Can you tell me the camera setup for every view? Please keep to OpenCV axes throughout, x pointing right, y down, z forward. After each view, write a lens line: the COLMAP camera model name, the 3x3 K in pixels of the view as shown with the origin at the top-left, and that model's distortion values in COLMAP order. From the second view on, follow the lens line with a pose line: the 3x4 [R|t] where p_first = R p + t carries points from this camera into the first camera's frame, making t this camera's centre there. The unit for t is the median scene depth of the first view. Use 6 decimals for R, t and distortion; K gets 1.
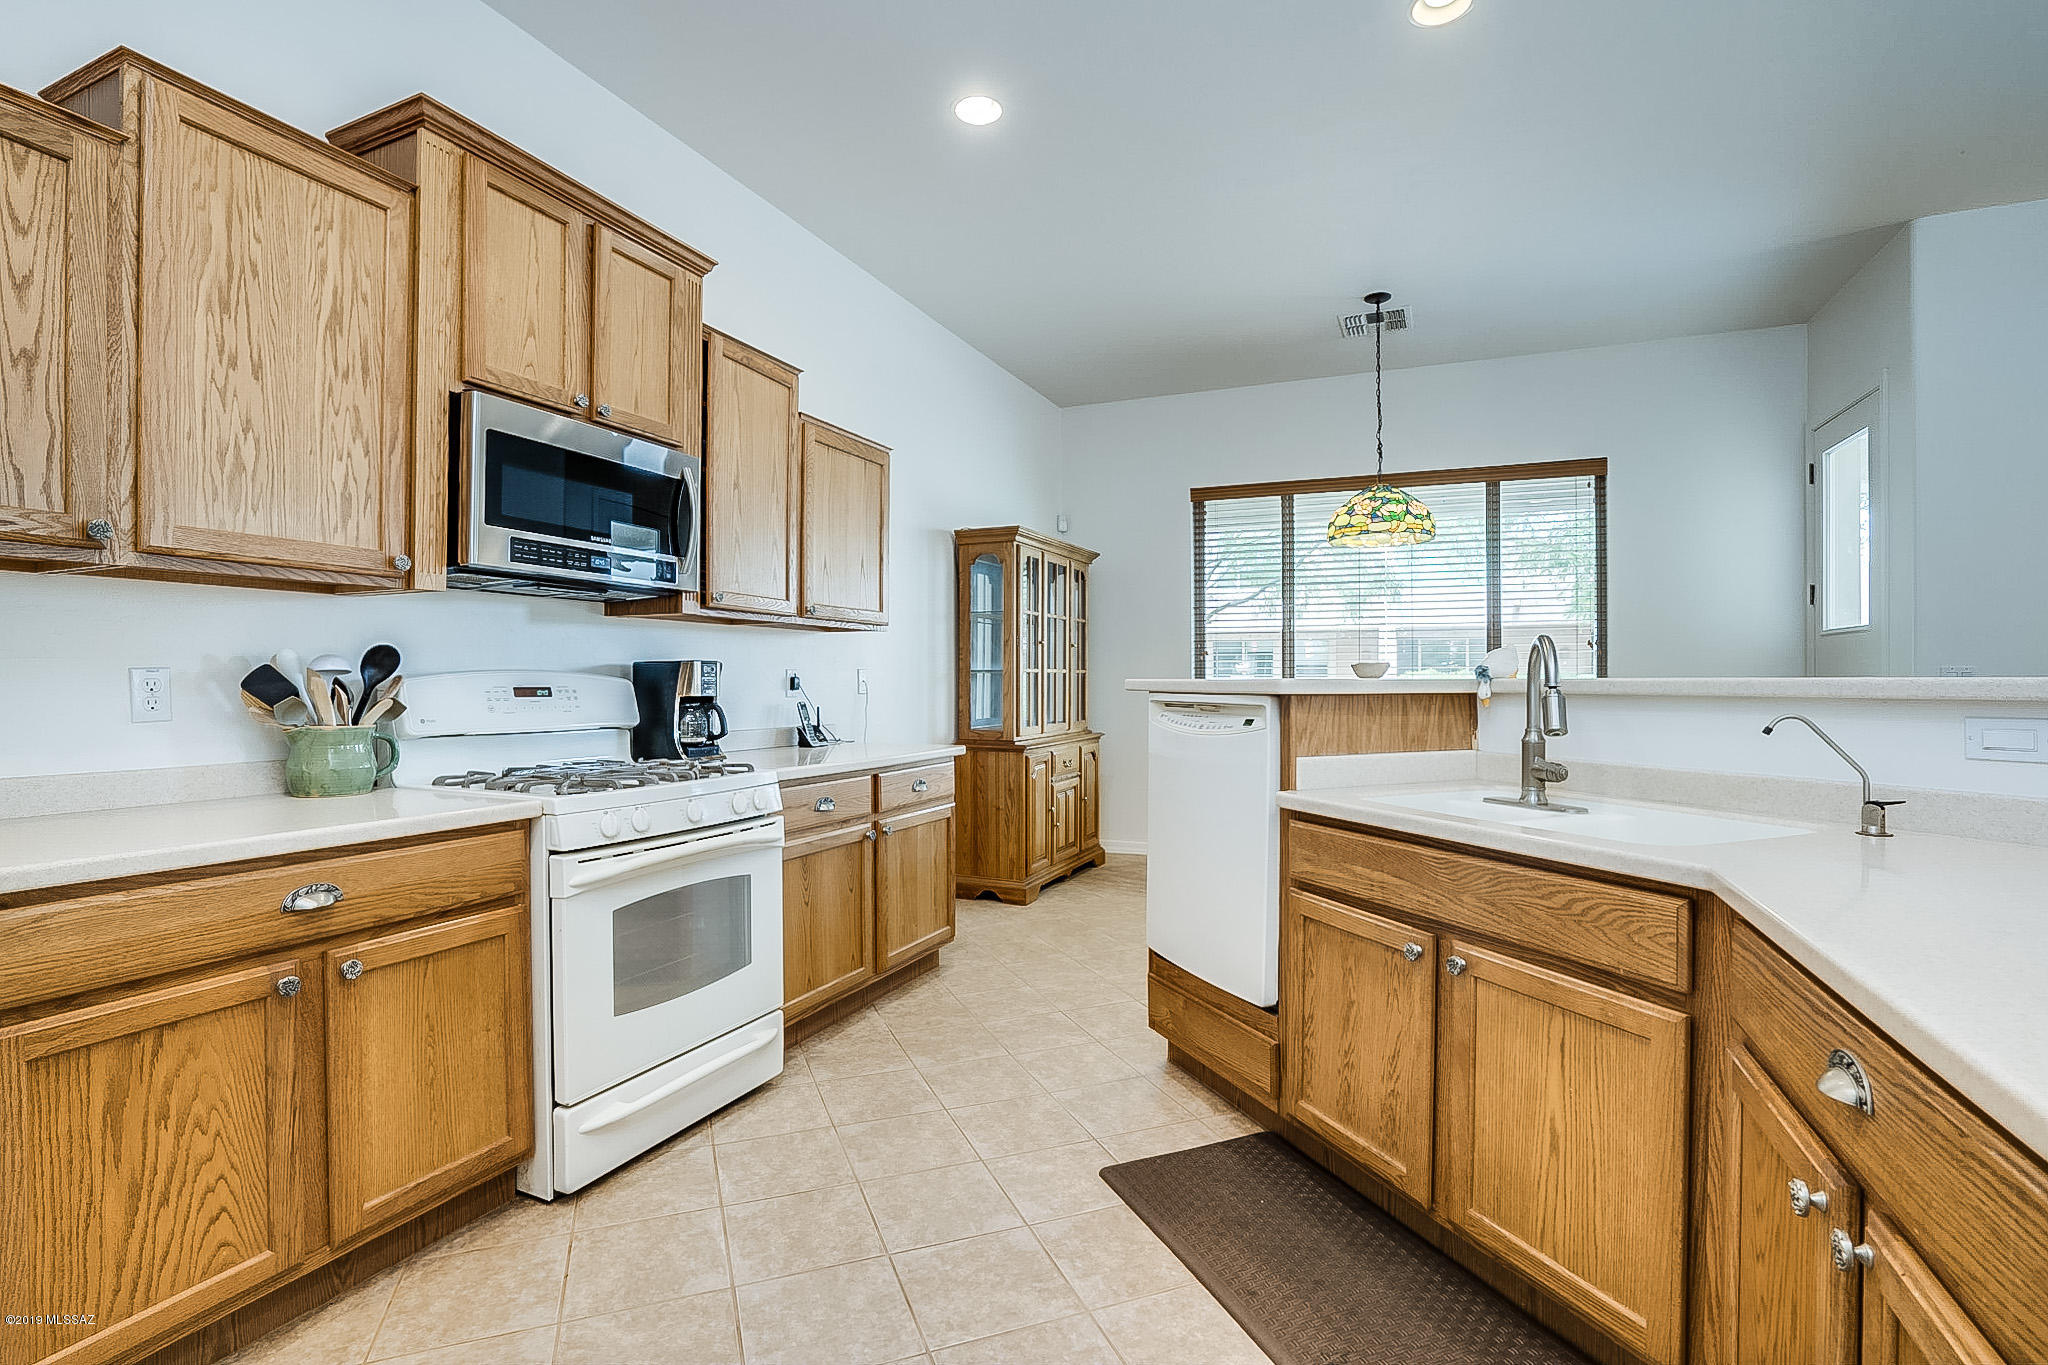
lens RADIAL K [[945.3, 0, 1020.6], [0, 945.3, 688.5], [0, 0, 1]] dist [-0.058489, 0.021923]
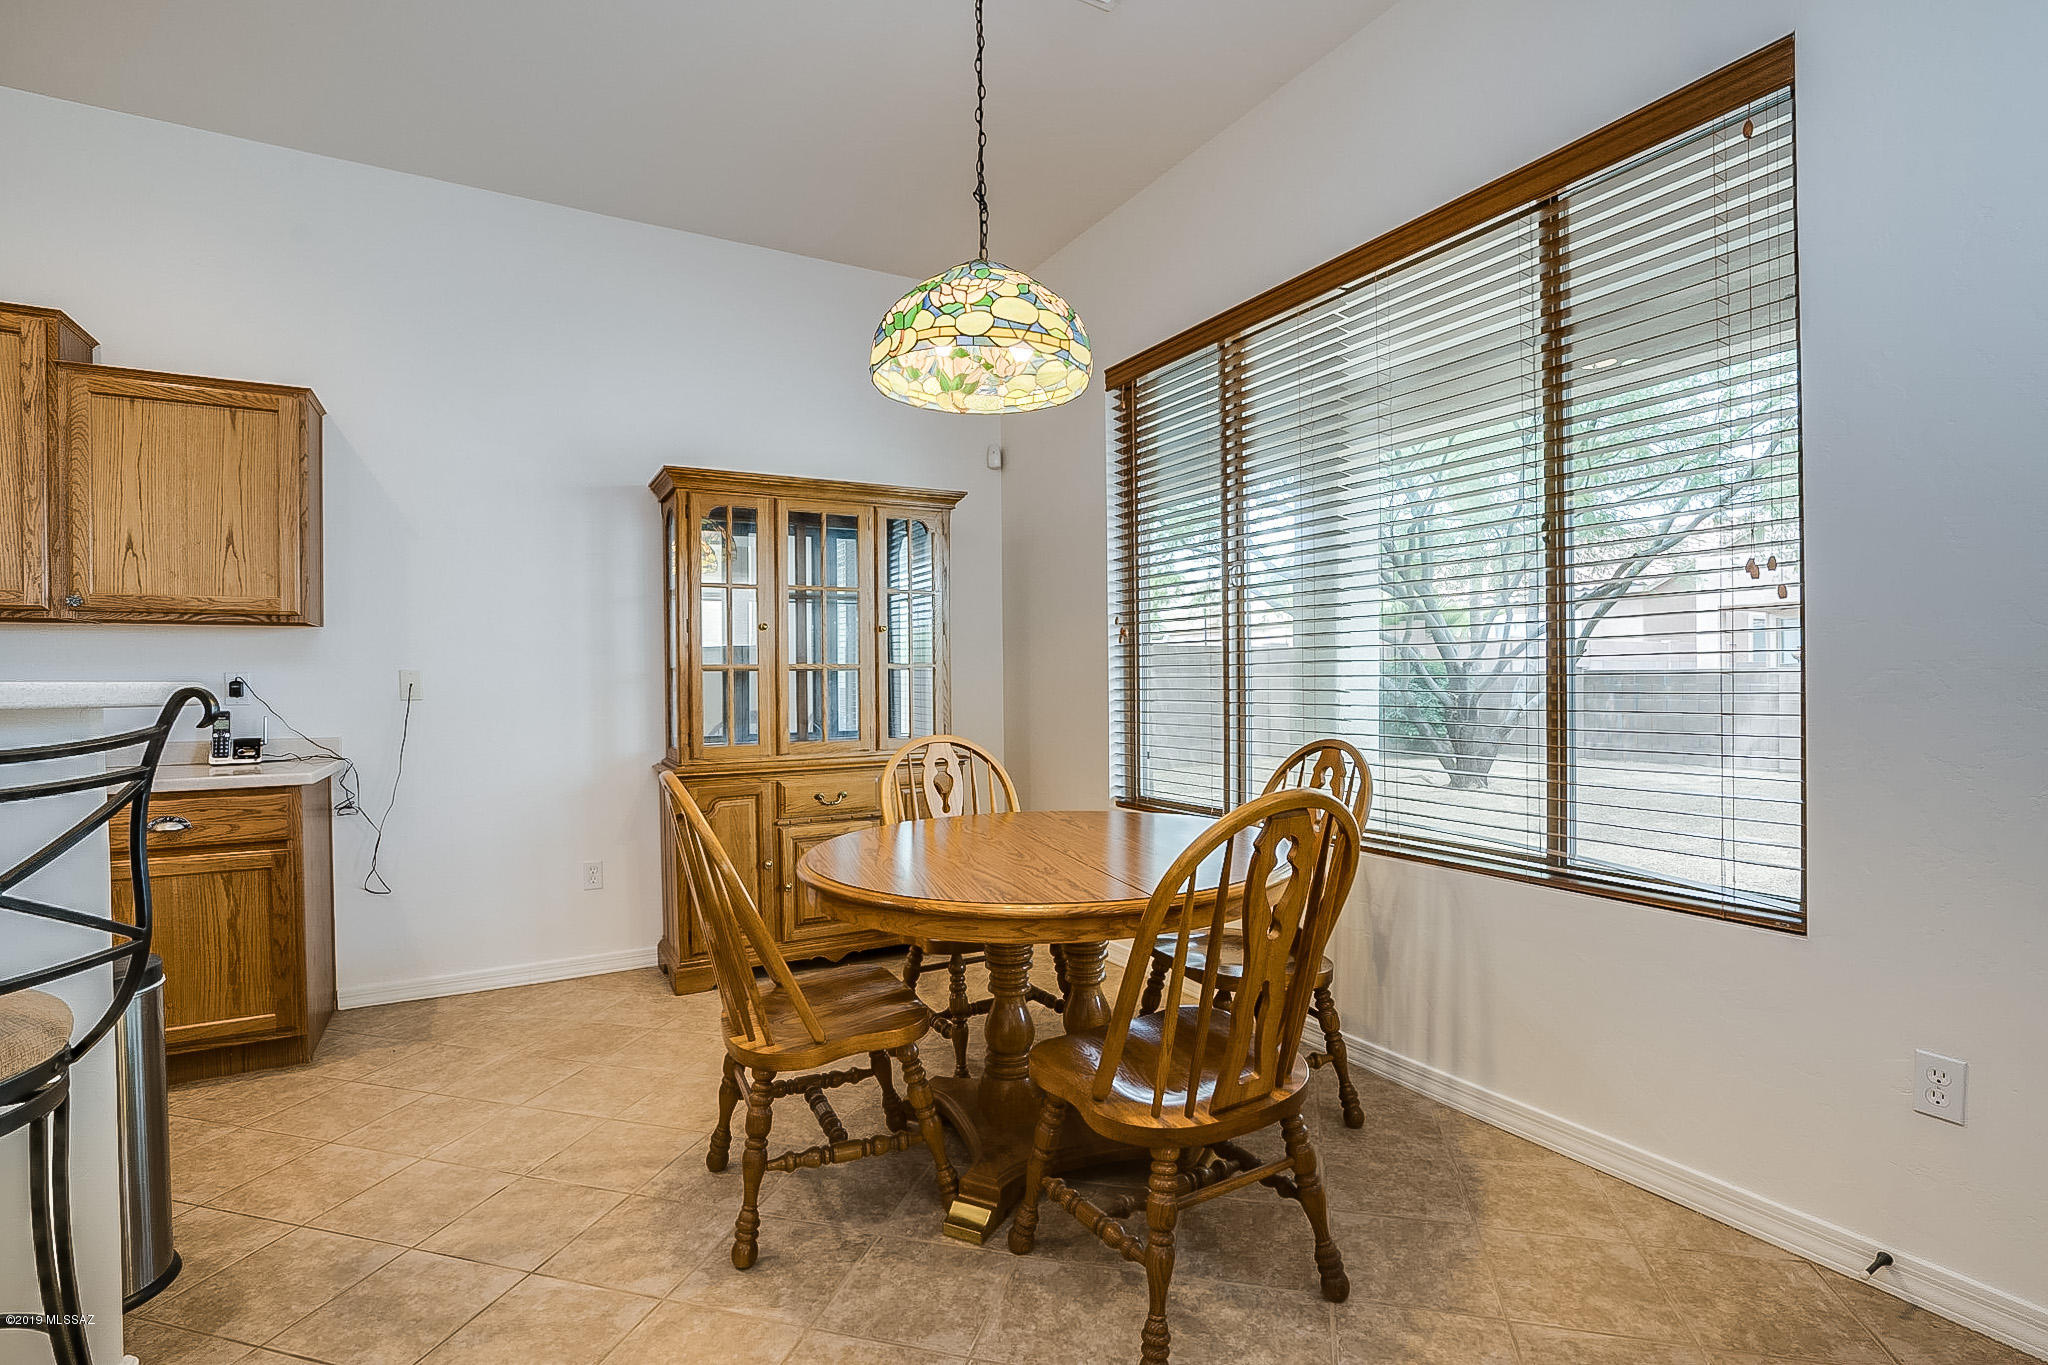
lens RADIAL K [[959.7, 0, 1032.5], [0, 959.7, 690.2], [0, 0, 1]] dist [-0.057529, 0.022096]
pose [[0.809181, 0.001458, -0.587557, 1.199621], [0.002719, 0.999977, 0.006226, -0.011242], [0.587553, -0.006635, 0.809159, 1.083448]]
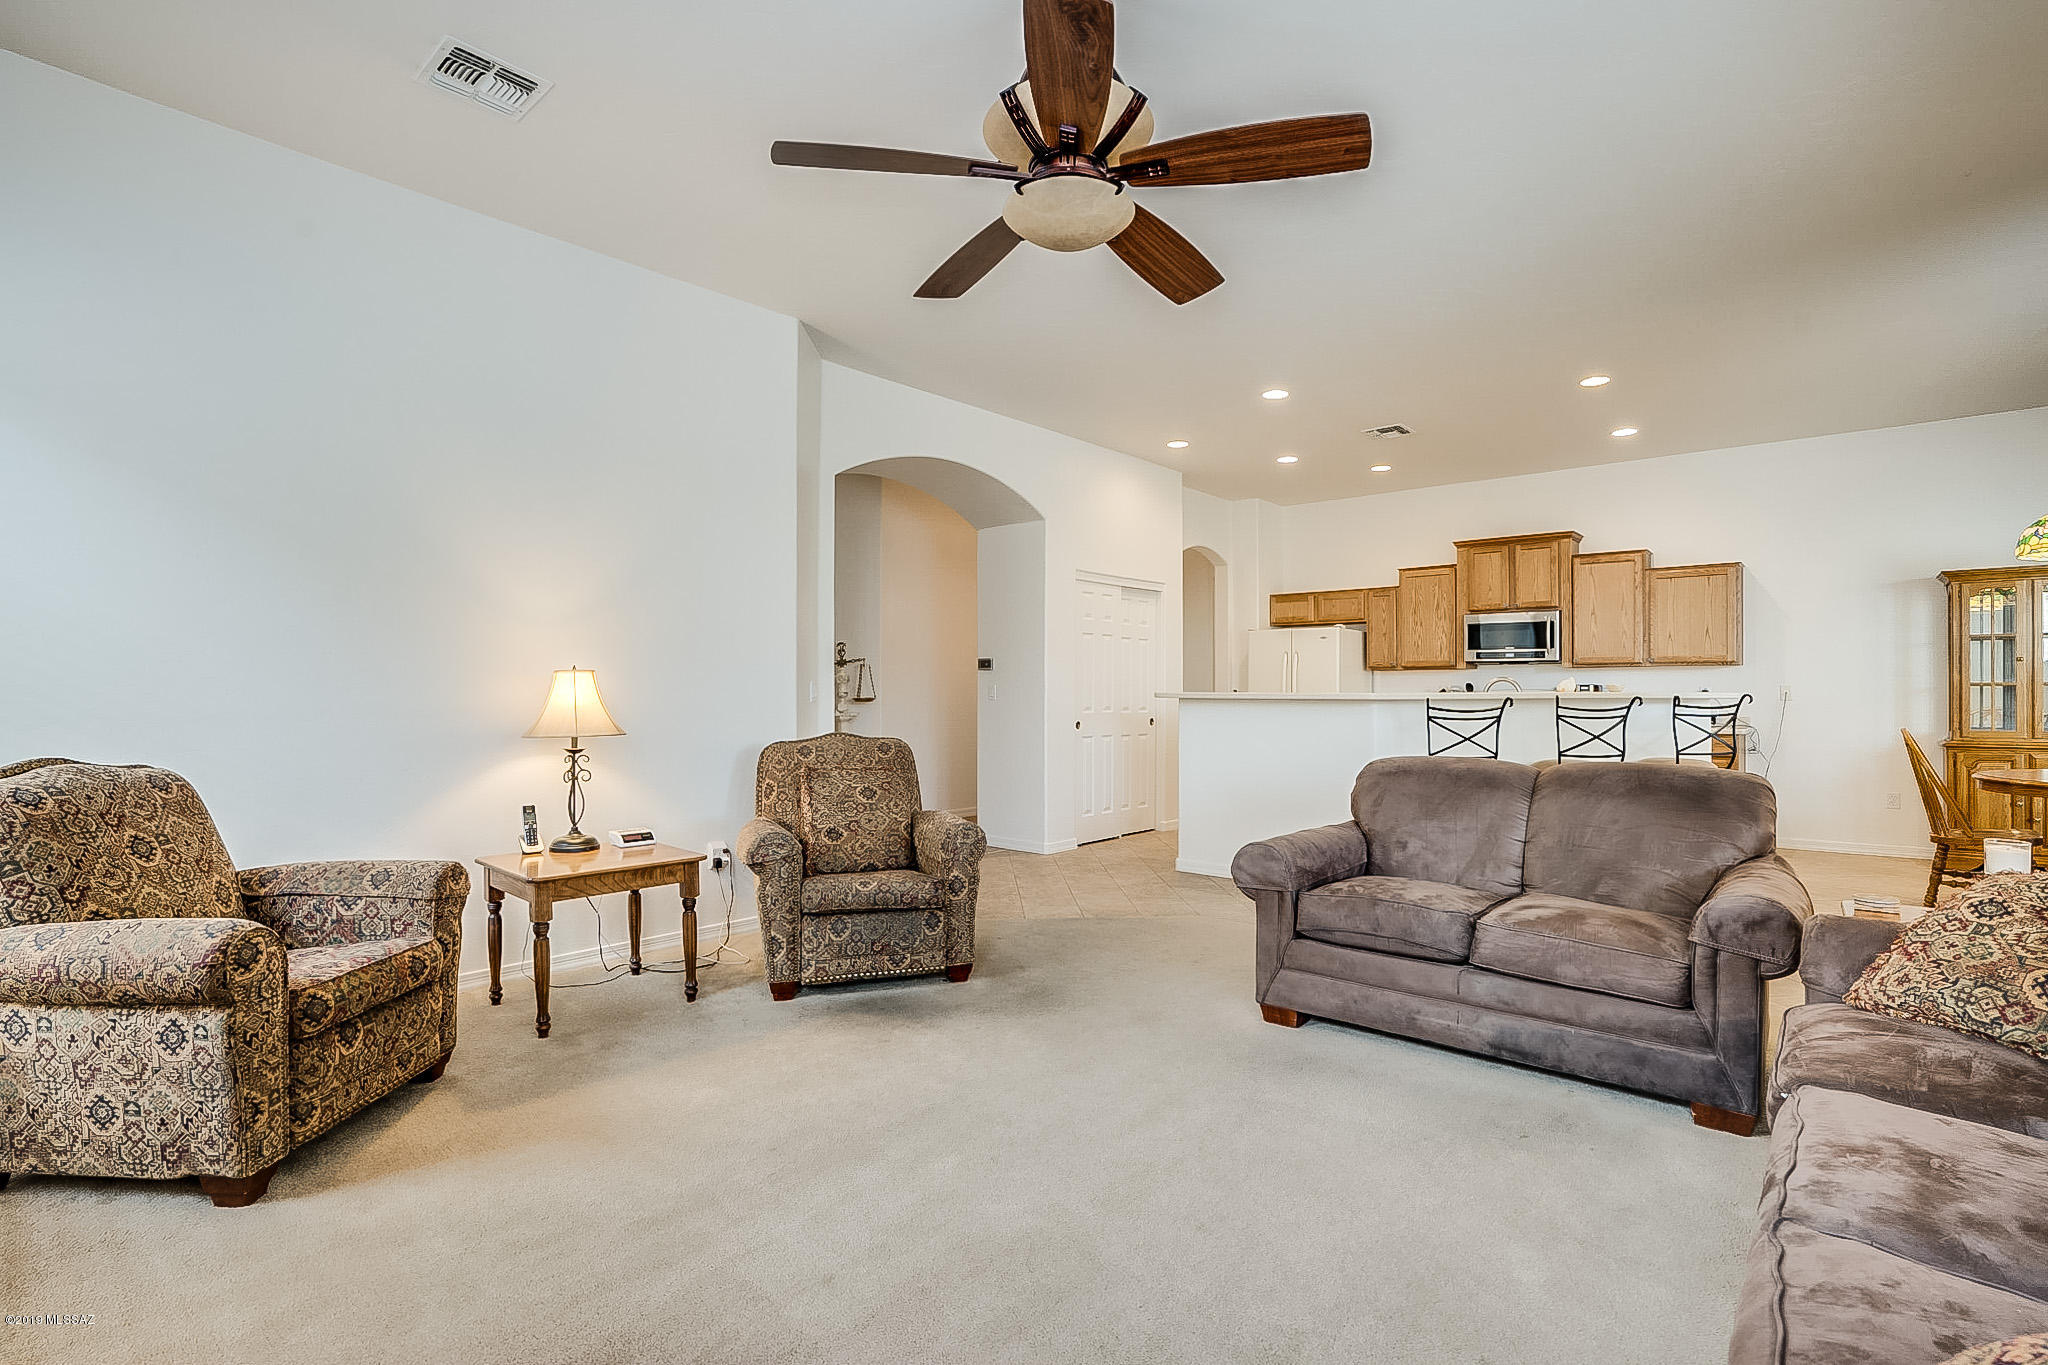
lens RADIAL K [[959.7, 0, 1032.5], [0, 959.7, 690.2], [0, 0, 1]] dist [-0.057529, 0.022096]
pose [[-0.290709, 0.001059, -0.956811, 2.879402], [-0.004929, 0.999984, 0.002604, -0.016575], [0.956799, 0.005474, -0.290699, 0.359188]]
